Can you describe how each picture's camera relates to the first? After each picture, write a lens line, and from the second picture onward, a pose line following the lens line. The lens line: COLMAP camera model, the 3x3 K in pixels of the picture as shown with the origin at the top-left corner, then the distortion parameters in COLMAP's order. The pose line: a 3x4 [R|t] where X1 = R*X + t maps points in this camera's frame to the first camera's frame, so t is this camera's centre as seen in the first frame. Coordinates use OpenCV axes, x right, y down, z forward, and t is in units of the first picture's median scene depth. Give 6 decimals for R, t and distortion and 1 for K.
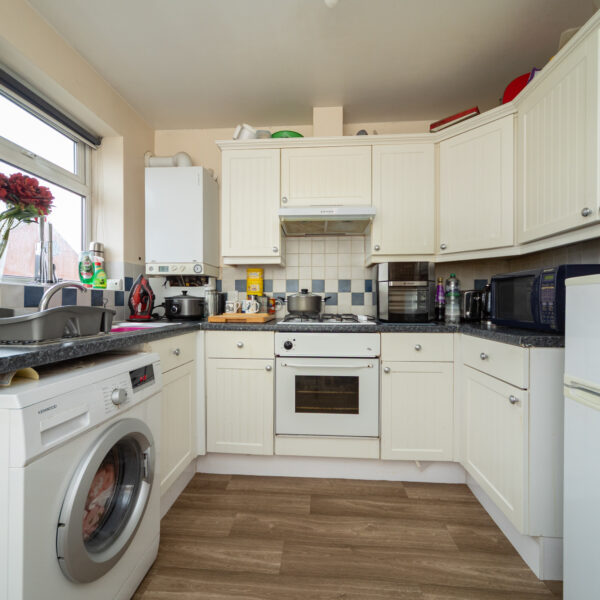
lens RADIAL K [[310.5, 0, 300.8], [0, 310.5, 302.2], [0, 0, 1]] dist [0.014097, -0.000127]
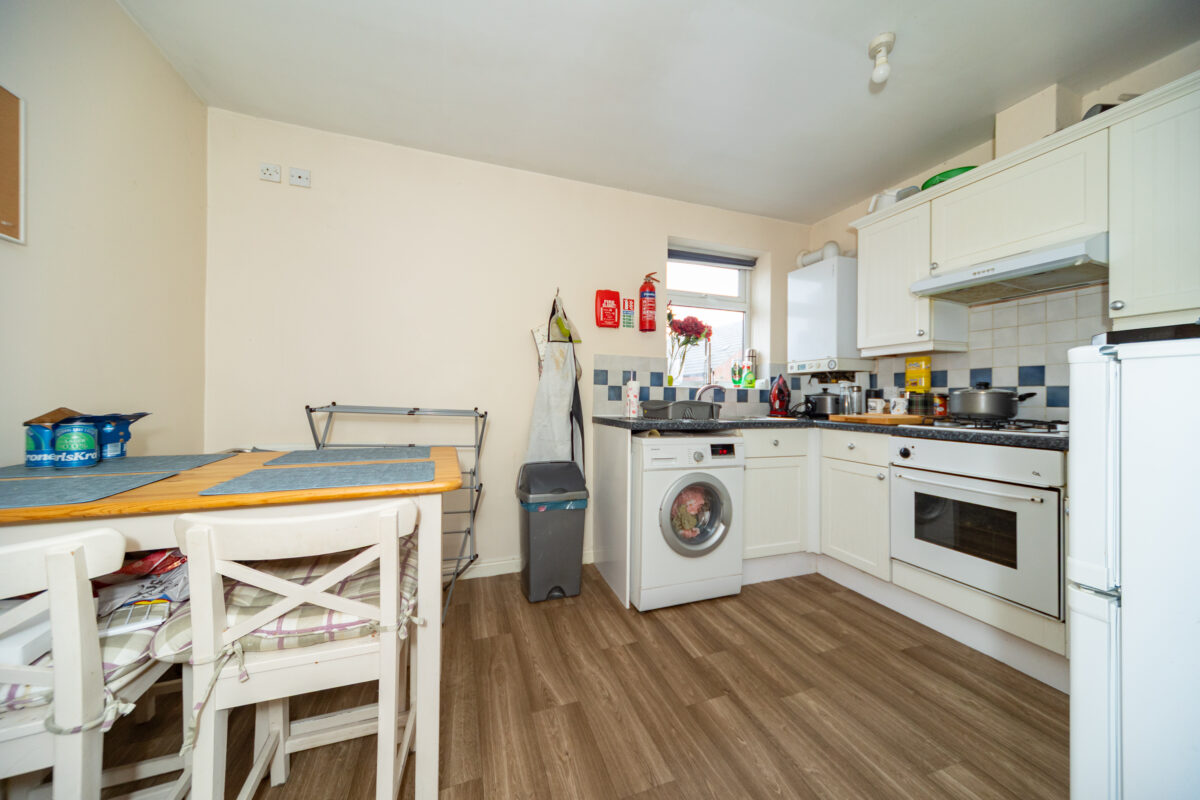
lens RADIAL K [[424.7, 0, 602.7], [0, 424.7, 393.7], [0, 0, 1]] dist [-0.000191, -0.000008]
pose [[0.402149, -0.006276, -0.915553, 0.615830], [-0.013560, 0.999826, -0.012810, 0.007673], [0.915474, 0.017567, 0.401994, -0.167080]]
